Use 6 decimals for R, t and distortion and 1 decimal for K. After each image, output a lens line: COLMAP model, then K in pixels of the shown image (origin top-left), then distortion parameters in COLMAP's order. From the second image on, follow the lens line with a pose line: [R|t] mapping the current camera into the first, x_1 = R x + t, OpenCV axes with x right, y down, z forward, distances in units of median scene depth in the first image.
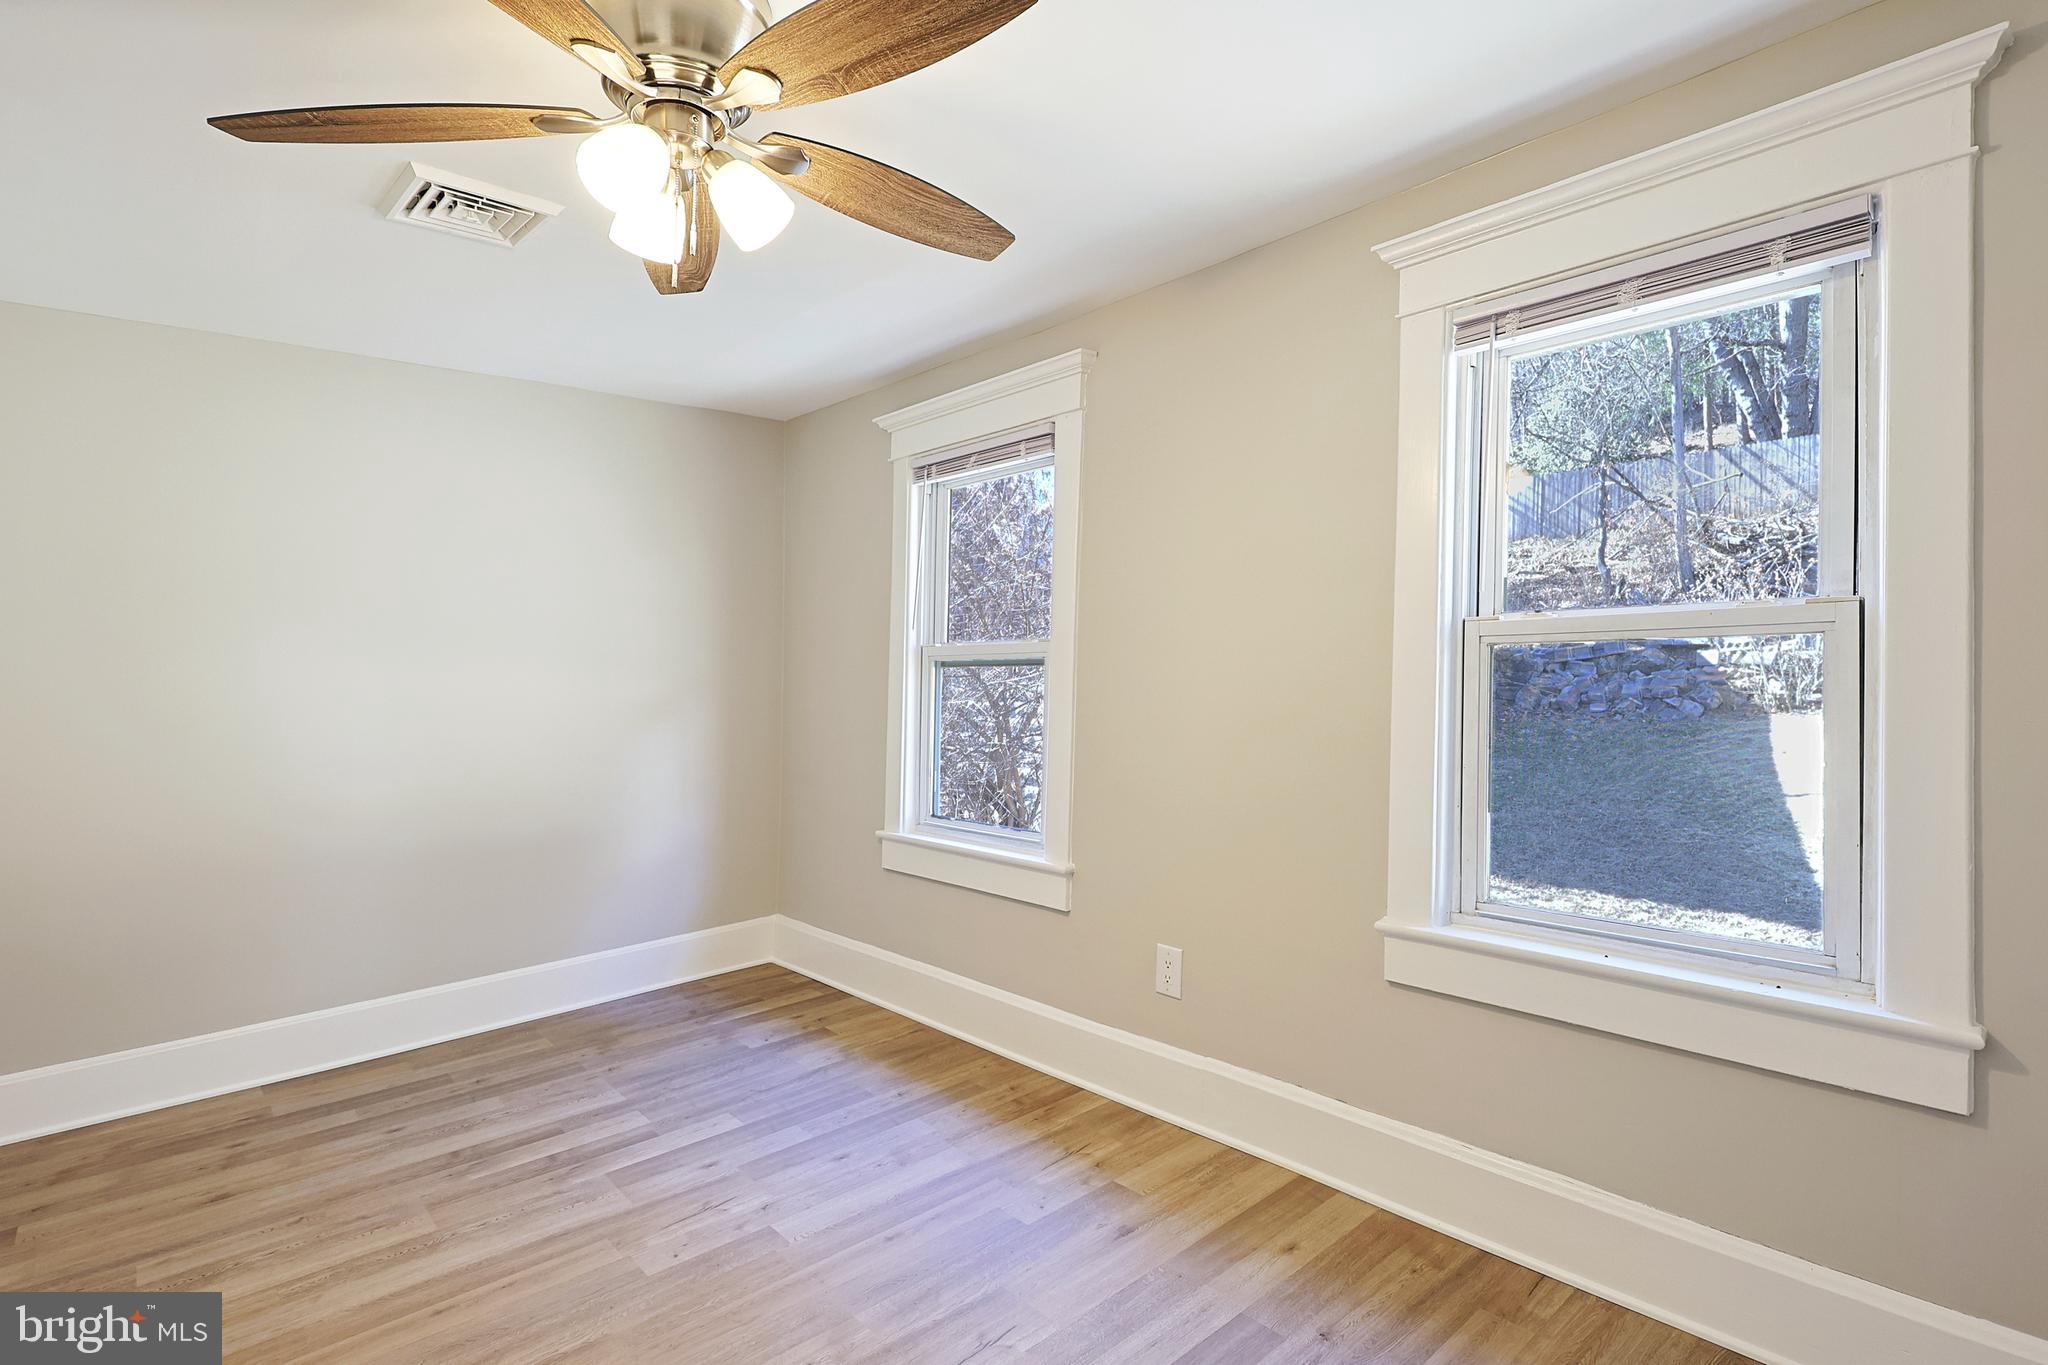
lens RADIAL K [[1009.0, 0, 1049.0], [0, 1009.0, 667.3], [0, 0, 1]] dist [0.002825, 0.001042]
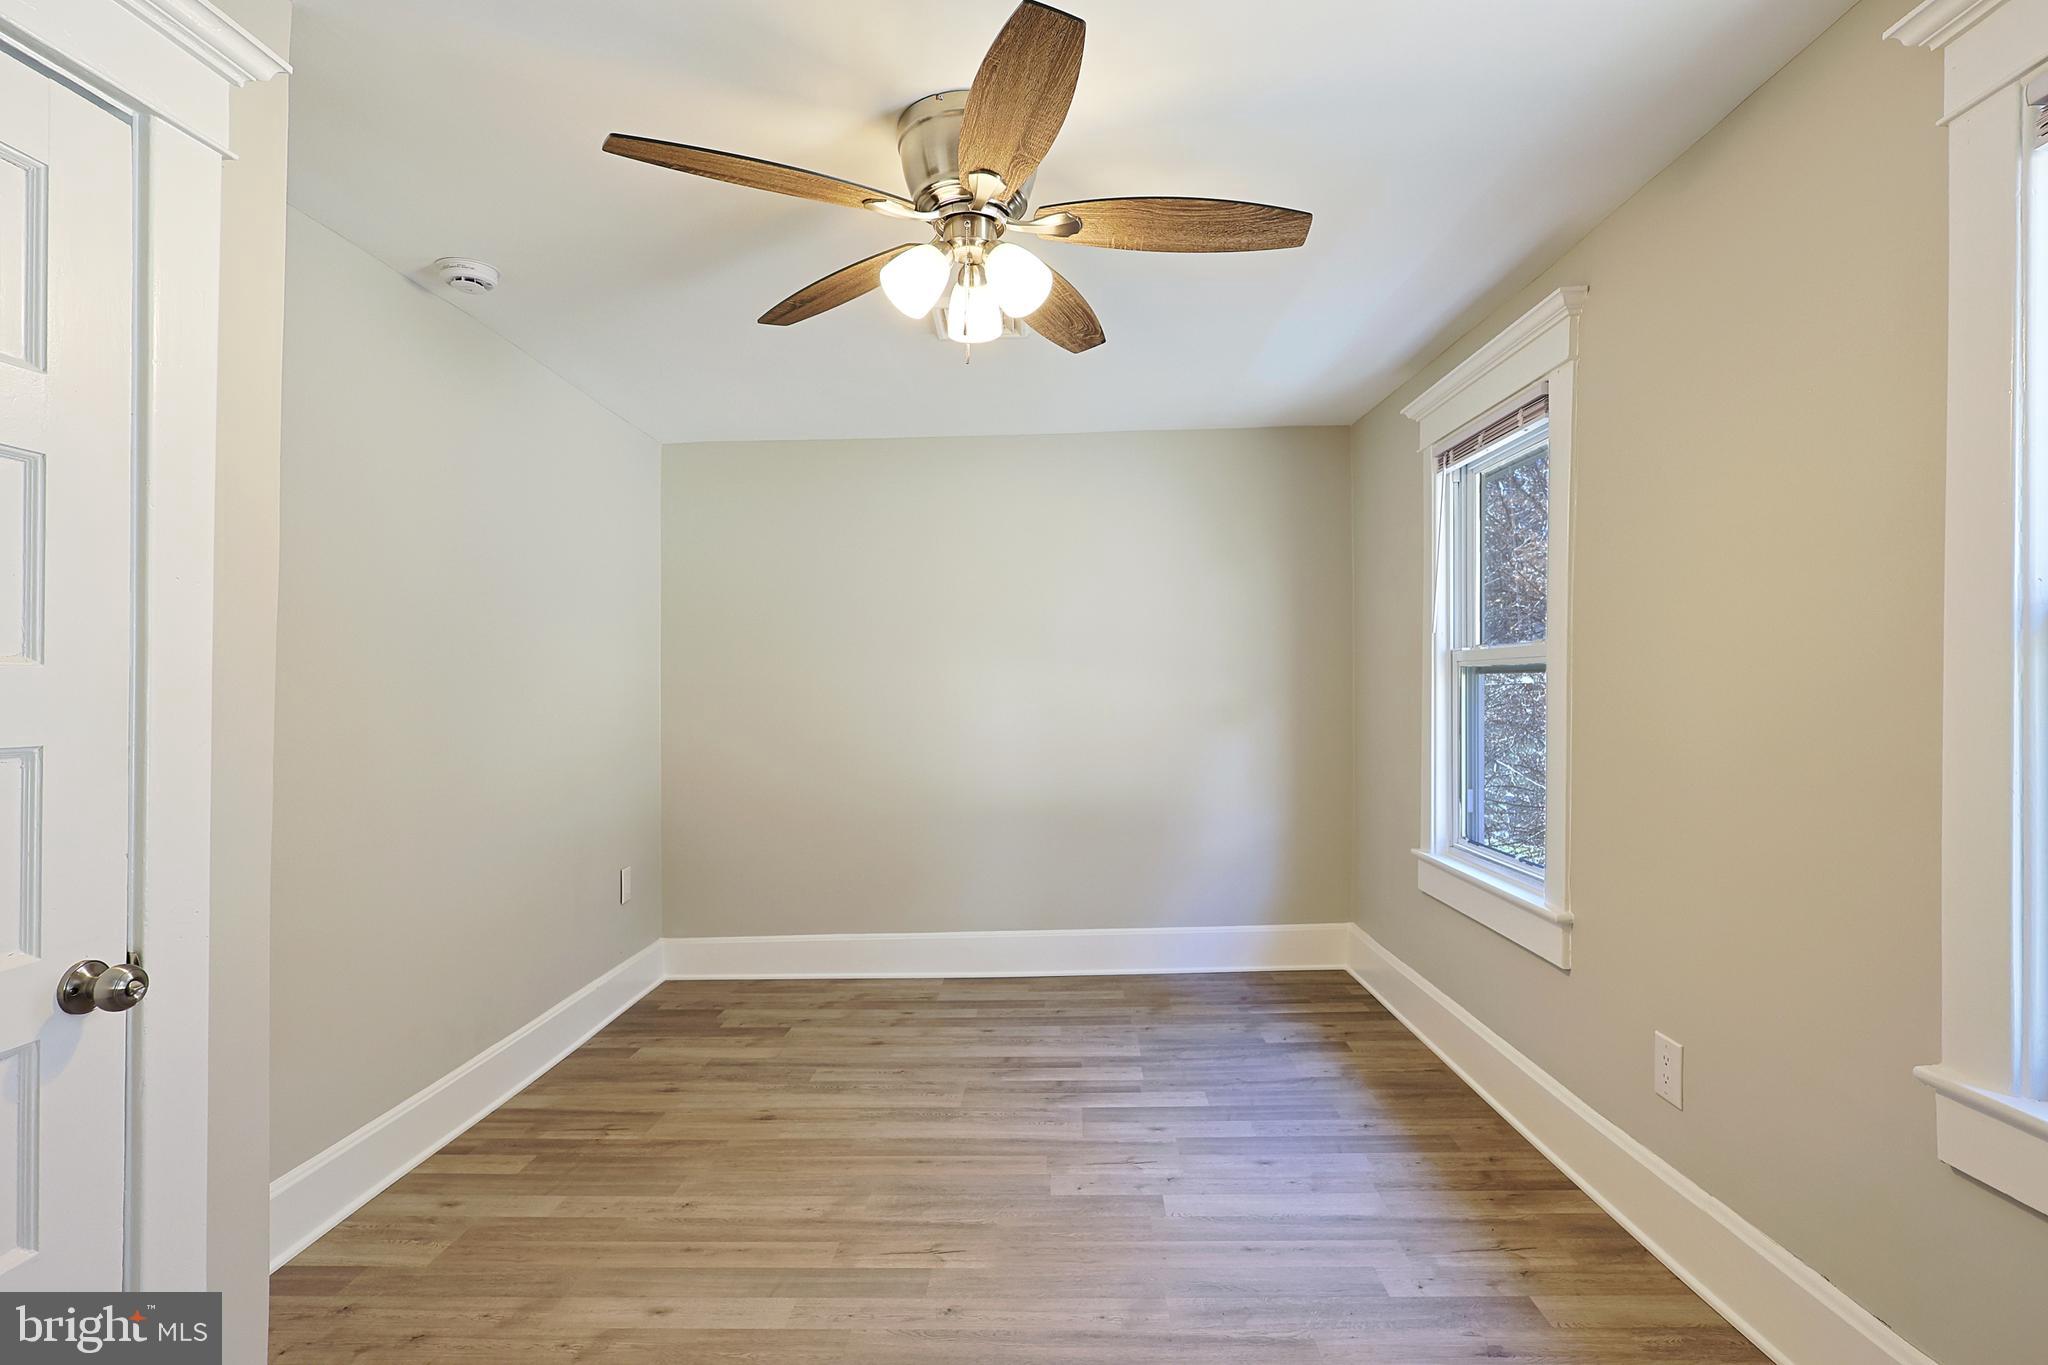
lens RADIAL K [[1009.0, 0, 1035.4], [0, 1009.0, 671.9], [0, 0, 1]] dist [0.002825, 0.001042]
pose [[0.716593, -0.004069, -0.697480, 0.316360], [0.004565, 0.999989, -0.001144, -0.003471], [0.697477, -0.002364, 0.716603, 0.113245]]
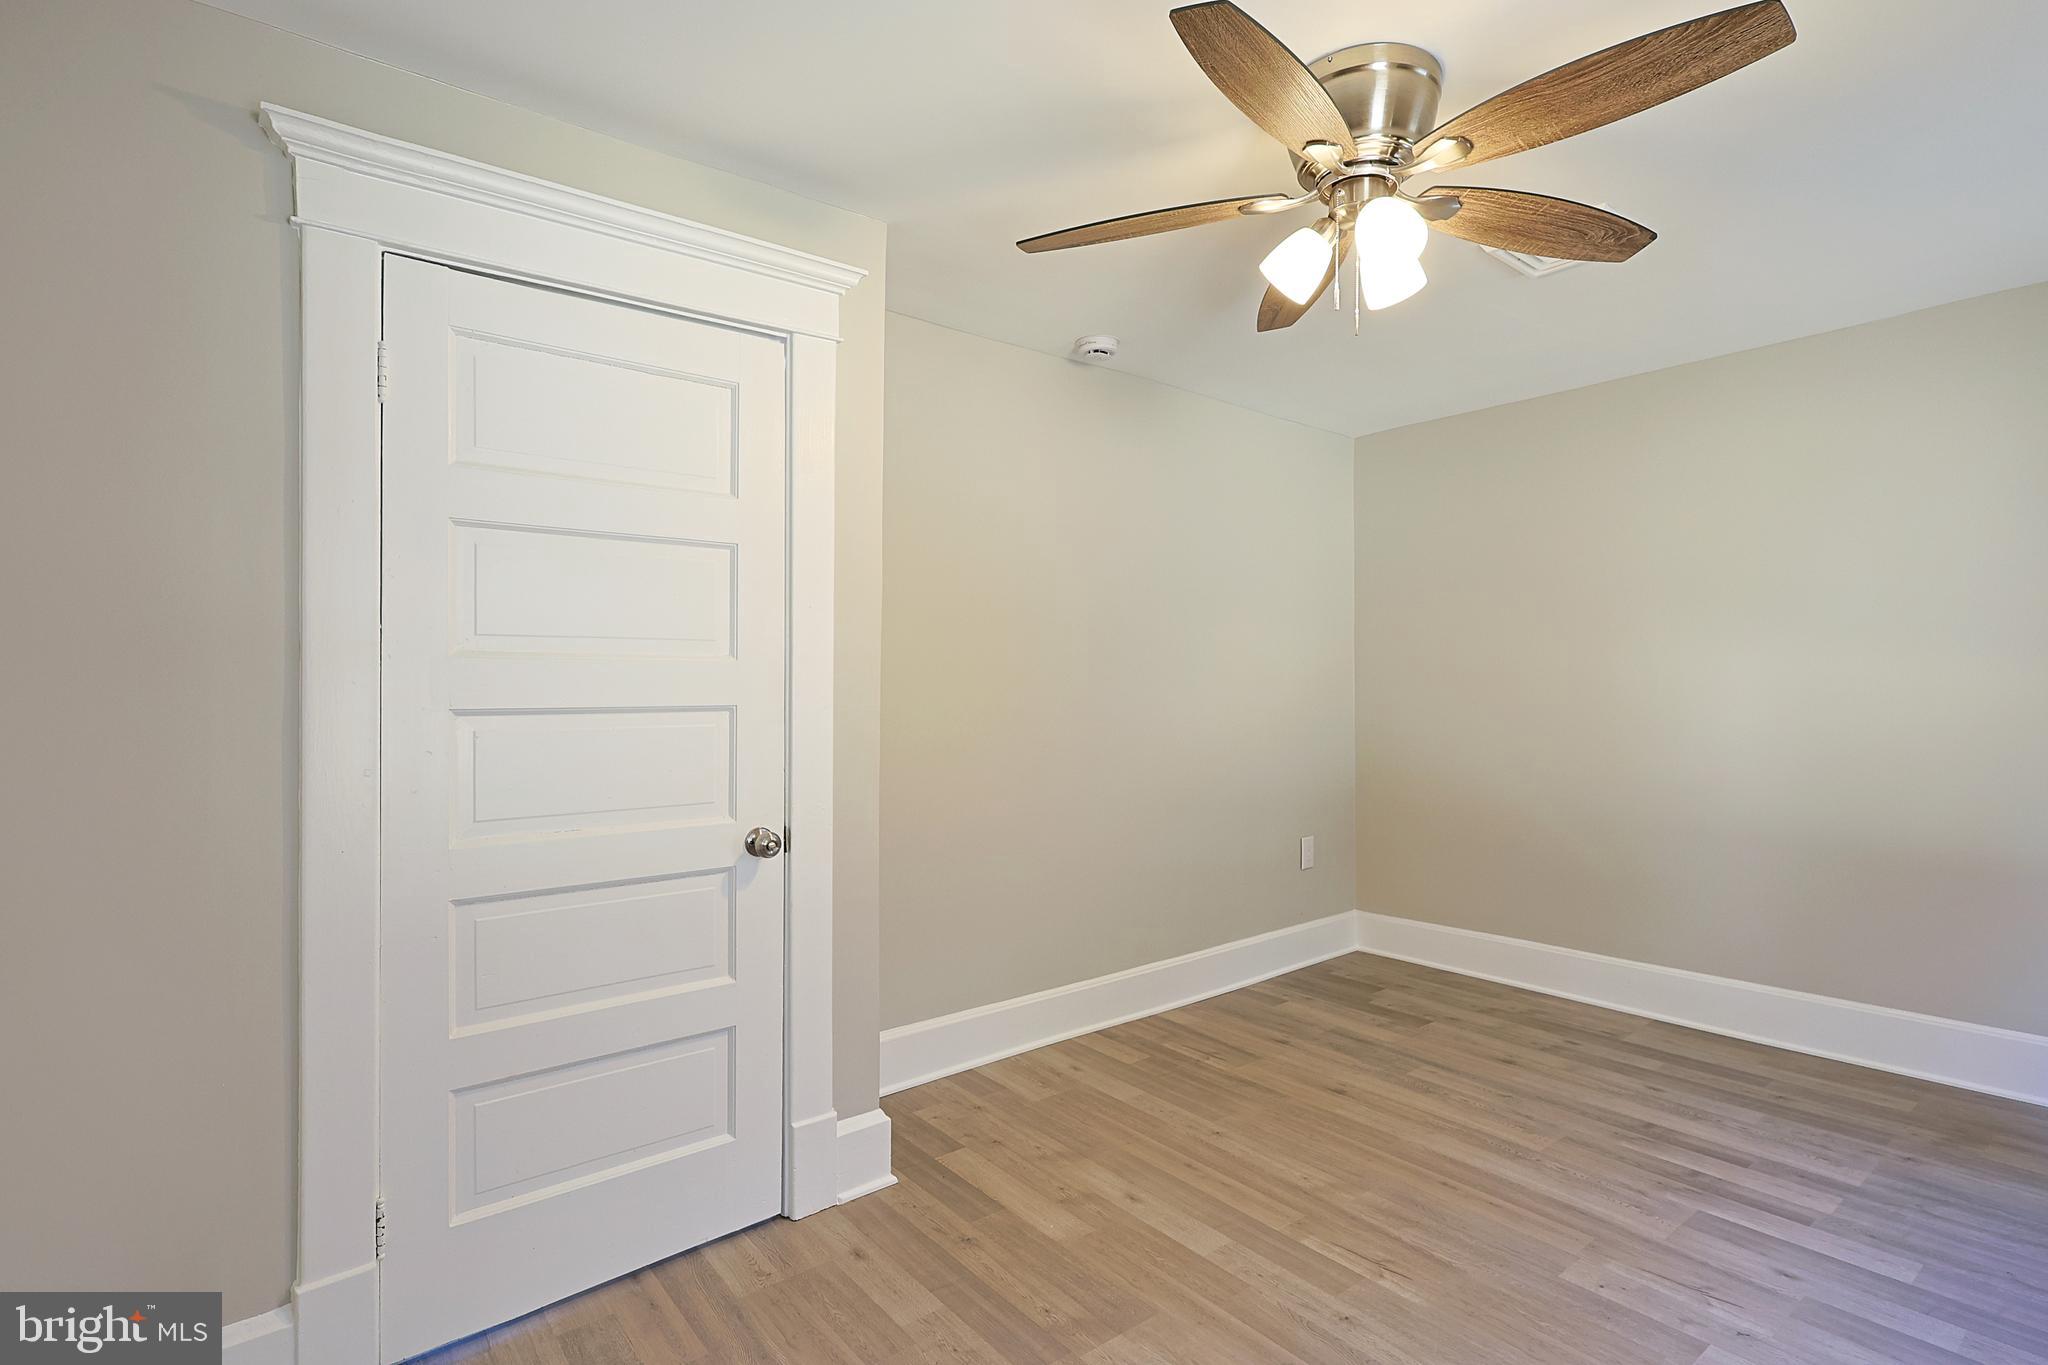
lens RADIAL K [[1009.0, 0, 1022.2], [0, 1009.0, 651.1], [0, 0, 1]] dist [0.002825, 0.001042]
pose [[-0.076092, -0.007689, -0.997071, 0.487578], [0.014349, 0.999858, -0.008805, -0.006254], [0.996998, -0.014977, -0.075970, 0.430629]]
